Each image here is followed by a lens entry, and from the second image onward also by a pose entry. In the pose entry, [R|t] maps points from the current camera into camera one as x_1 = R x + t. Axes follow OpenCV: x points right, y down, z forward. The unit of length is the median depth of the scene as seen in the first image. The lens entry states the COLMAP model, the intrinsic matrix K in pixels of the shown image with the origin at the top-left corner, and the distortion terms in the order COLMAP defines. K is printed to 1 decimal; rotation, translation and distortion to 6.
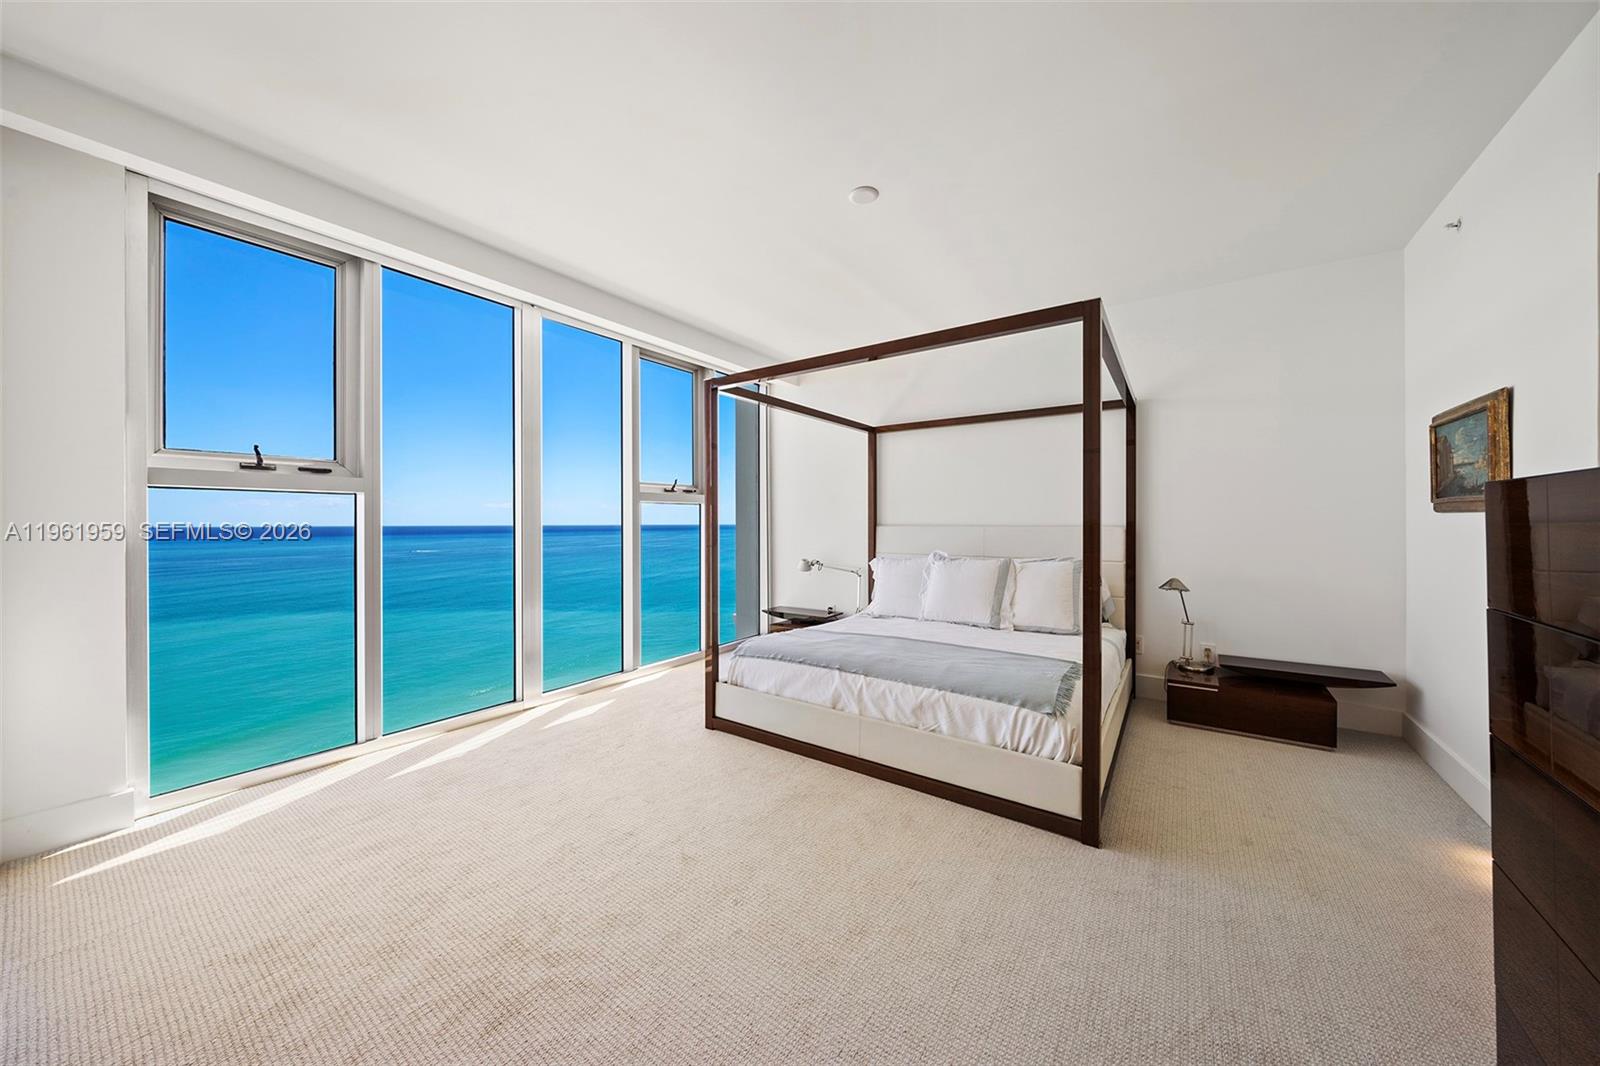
lens RADIAL K [[549.9, 0, 788.5], [0, 549.9, 525.5], [0, 0, 1]] dist [-0.001254, -0.000099]
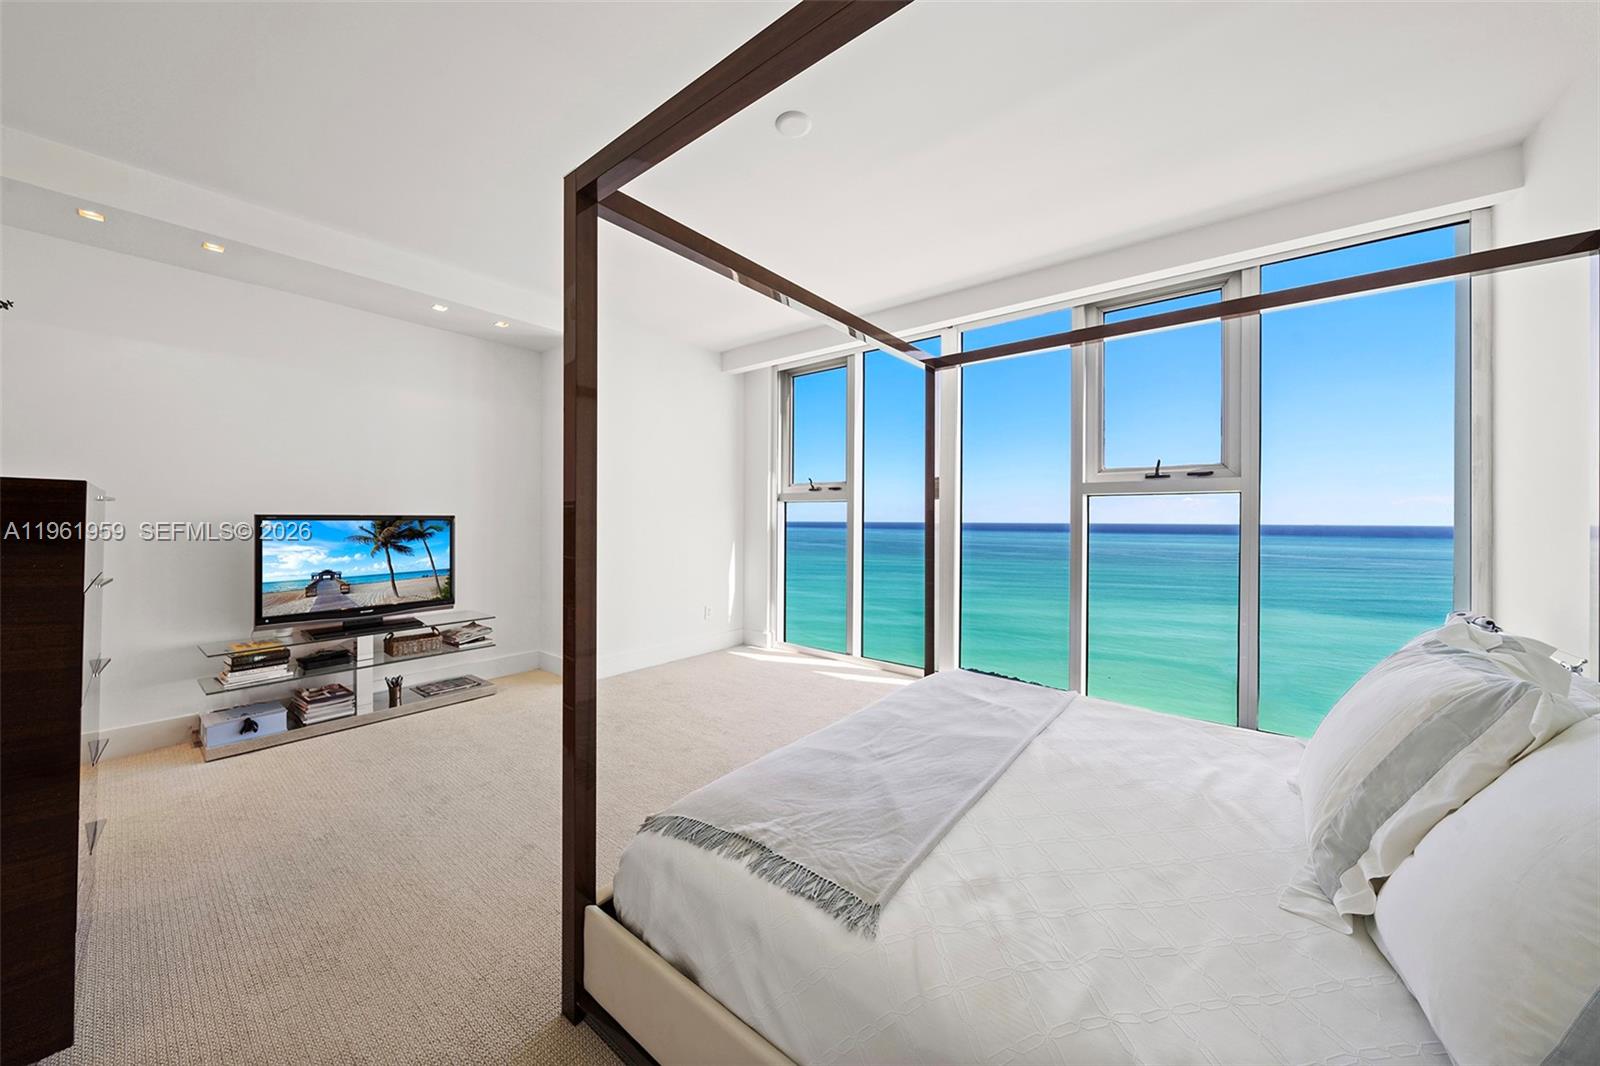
lens RADIAL K [[549.9, 0, 788.5], [0, 549.9, 525.5], [0, 0, 1]] dist [-0.001254, -0.000099]
pose [[-0.054980, 0.007193, -0.998462, 0.260024], [-0.013064, 0.999883, 0.007923, 0.000753], [0.998402, 0.013479, -0.054880, 0.281548]]
